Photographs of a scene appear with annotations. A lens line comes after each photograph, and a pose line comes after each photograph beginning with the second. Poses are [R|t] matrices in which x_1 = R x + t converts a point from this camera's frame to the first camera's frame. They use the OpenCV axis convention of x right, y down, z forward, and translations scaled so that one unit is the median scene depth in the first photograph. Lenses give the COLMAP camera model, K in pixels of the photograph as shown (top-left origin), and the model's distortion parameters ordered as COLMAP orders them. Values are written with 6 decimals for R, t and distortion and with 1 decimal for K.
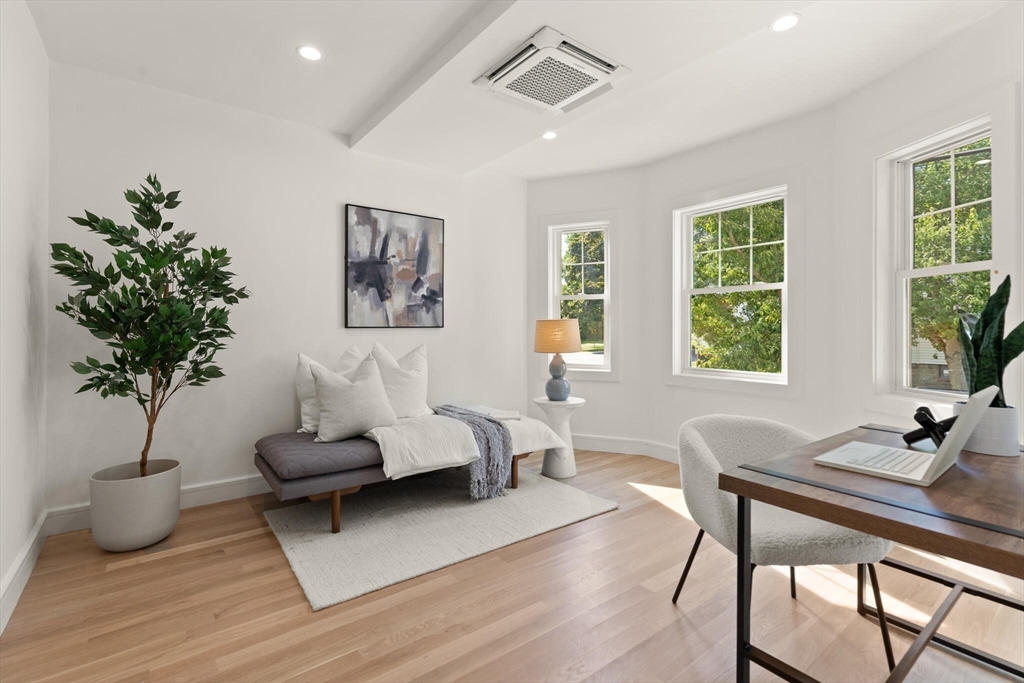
lens RADIAL K [[473.3, 0, 508.2], [0, 473.3, 334.5], [0, 0, 1]] dist [0.000848, 0.000454]
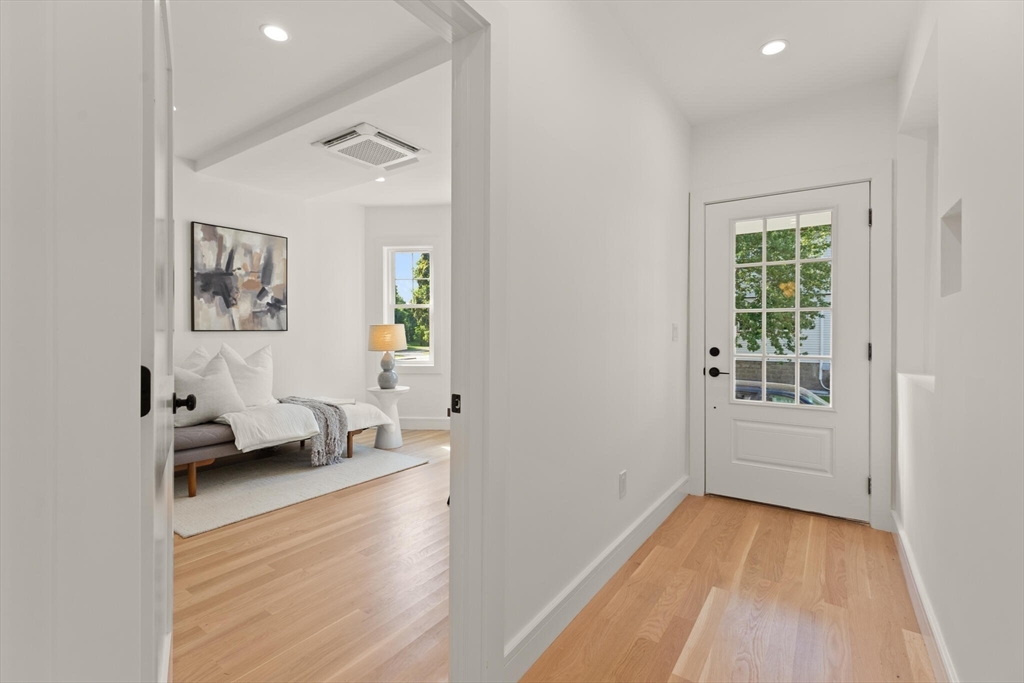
lens RADIAL K [[473.3, 0, 518.1], [0, 473.3, 338.2], [0, 0, 1]] dist [0.000848, 0.000454]
pose [[0.950357, -0.004496, 0.311130, 0.046672], [0.003315, 0.999985, 0.004324, 0.000556], [-0.311144, -0.003078, 0.950358, -0.331508]]
